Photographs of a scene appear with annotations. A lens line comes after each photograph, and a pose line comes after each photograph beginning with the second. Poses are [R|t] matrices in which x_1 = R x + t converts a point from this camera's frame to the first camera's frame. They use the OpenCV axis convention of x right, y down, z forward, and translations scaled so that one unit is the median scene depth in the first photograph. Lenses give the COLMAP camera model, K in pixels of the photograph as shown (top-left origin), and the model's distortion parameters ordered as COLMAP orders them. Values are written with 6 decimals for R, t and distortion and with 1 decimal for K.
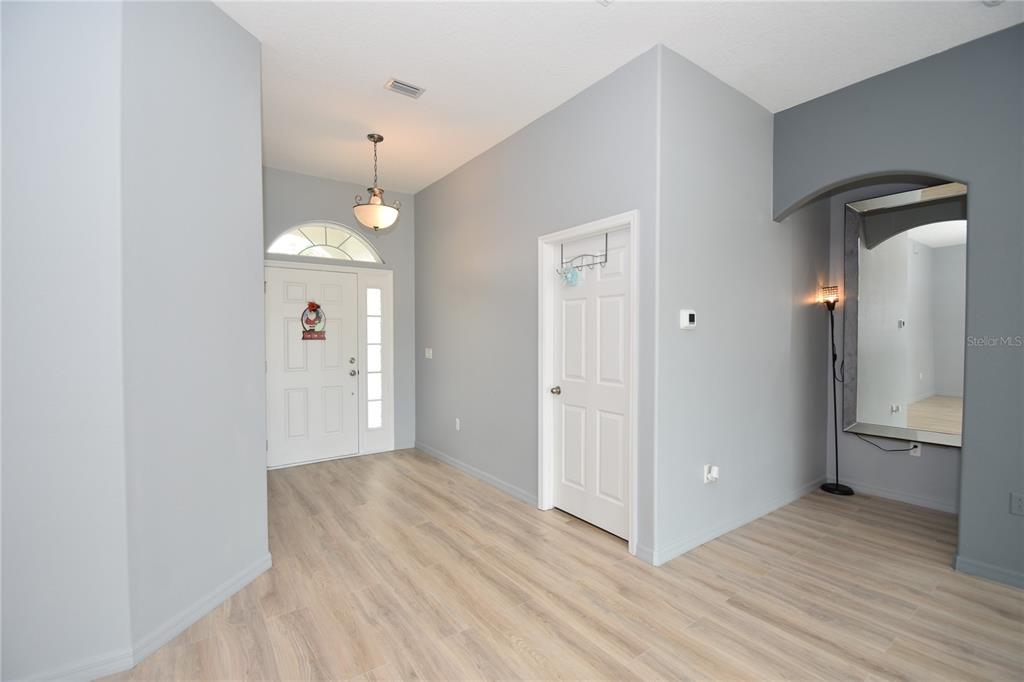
lens RADIAL K [[453.3, 0, 510.5], [0, 453.3, 343.5], [0, 0, 1]] dist [0.000814, -0.004754]
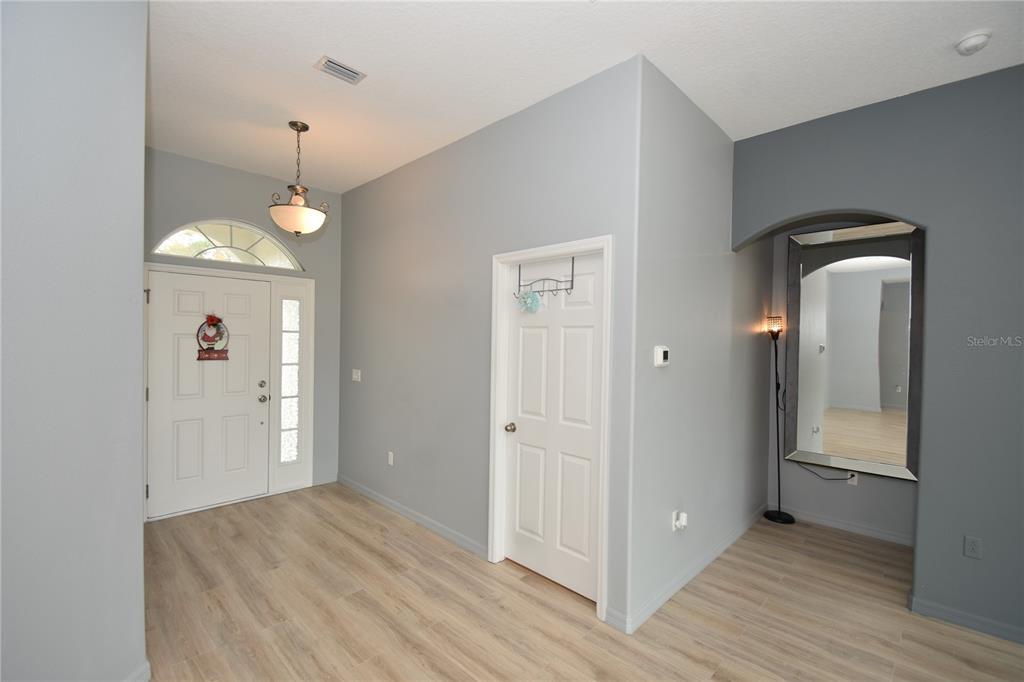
lens RADIAL K [[453.3, 0, 511.7], [0, 453.3, 342.8], [0, 0, 1]] dist [0.000814, -0.004754]
pose [[0.984618, 0.015391, 0.174044, -0.055491], [-0.013904, 0.999856, -0.009760, -0.055416], [-0.174169, 0.007190, 0.984690, 0.120043]]
